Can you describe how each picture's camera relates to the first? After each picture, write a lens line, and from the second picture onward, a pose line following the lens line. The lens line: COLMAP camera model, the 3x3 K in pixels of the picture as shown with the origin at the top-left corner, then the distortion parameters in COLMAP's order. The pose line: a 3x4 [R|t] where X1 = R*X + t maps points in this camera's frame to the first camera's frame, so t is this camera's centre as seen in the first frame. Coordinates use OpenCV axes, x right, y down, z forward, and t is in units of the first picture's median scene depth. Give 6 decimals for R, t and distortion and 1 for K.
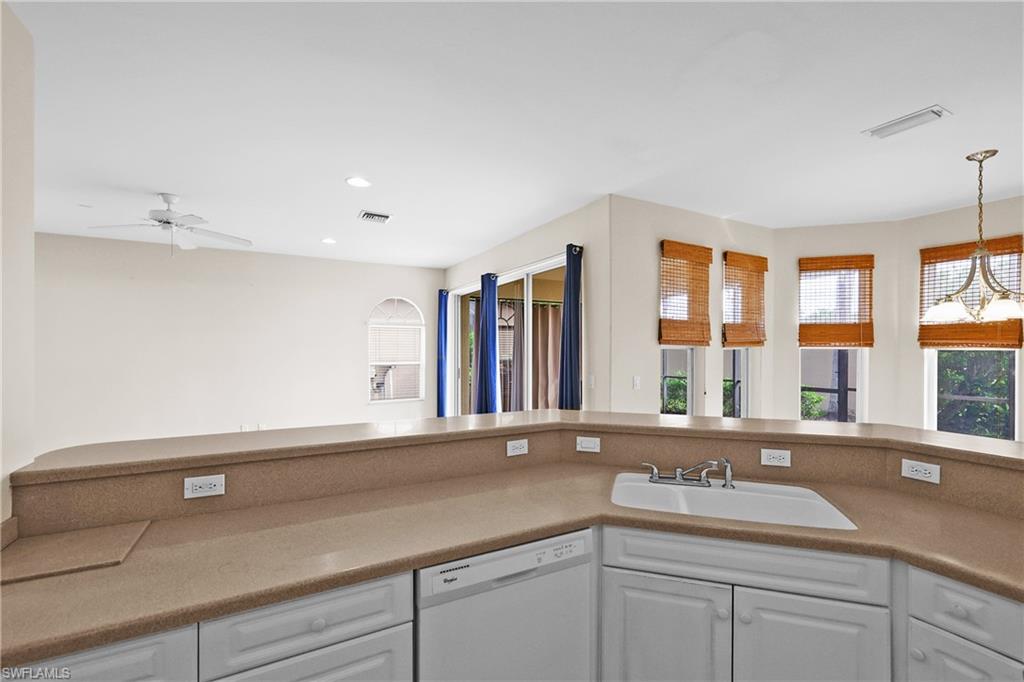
lens RADIAL K [[432.4, 0, 514.8], [0, 432.4, 353.7], [0, 0, 1]] dist [-0.001108, -0.000001]
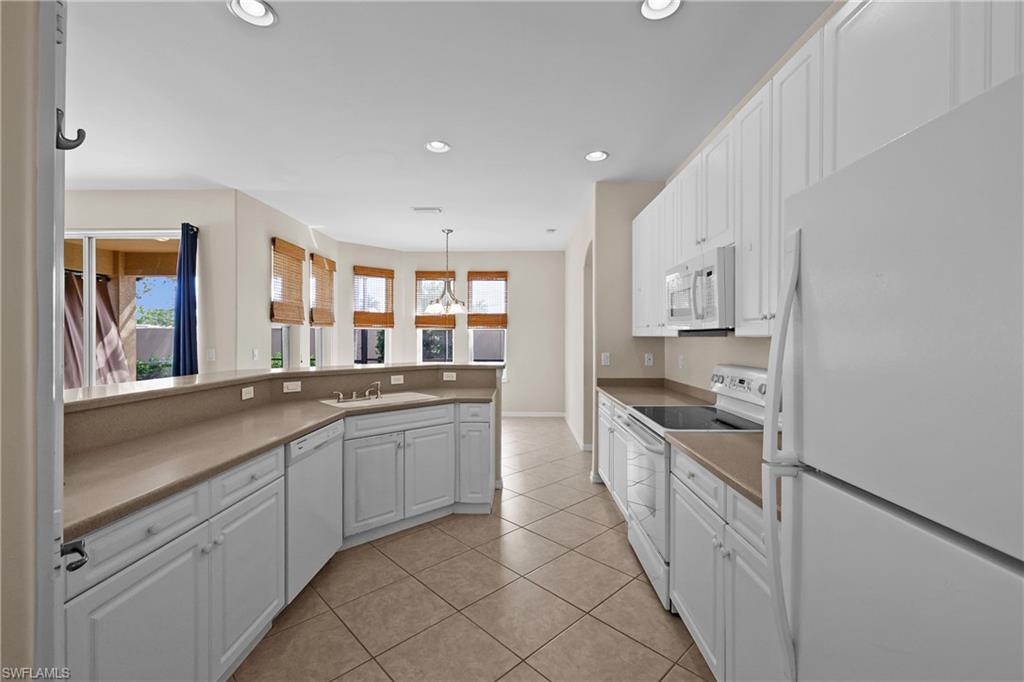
lens RADIAL K [[432.4, 0, 506.5], [0, 432.4, 334.8], [0, 0, 1]] dist [-0.001108, -0.000001]
pose [[0.504555, 0.002614, 0.863375, -0.356738], [0.008563, 0.999931, -0.008031, 0.027558], [-0.863337, 0.011445, 0.504498, -0.169780]]
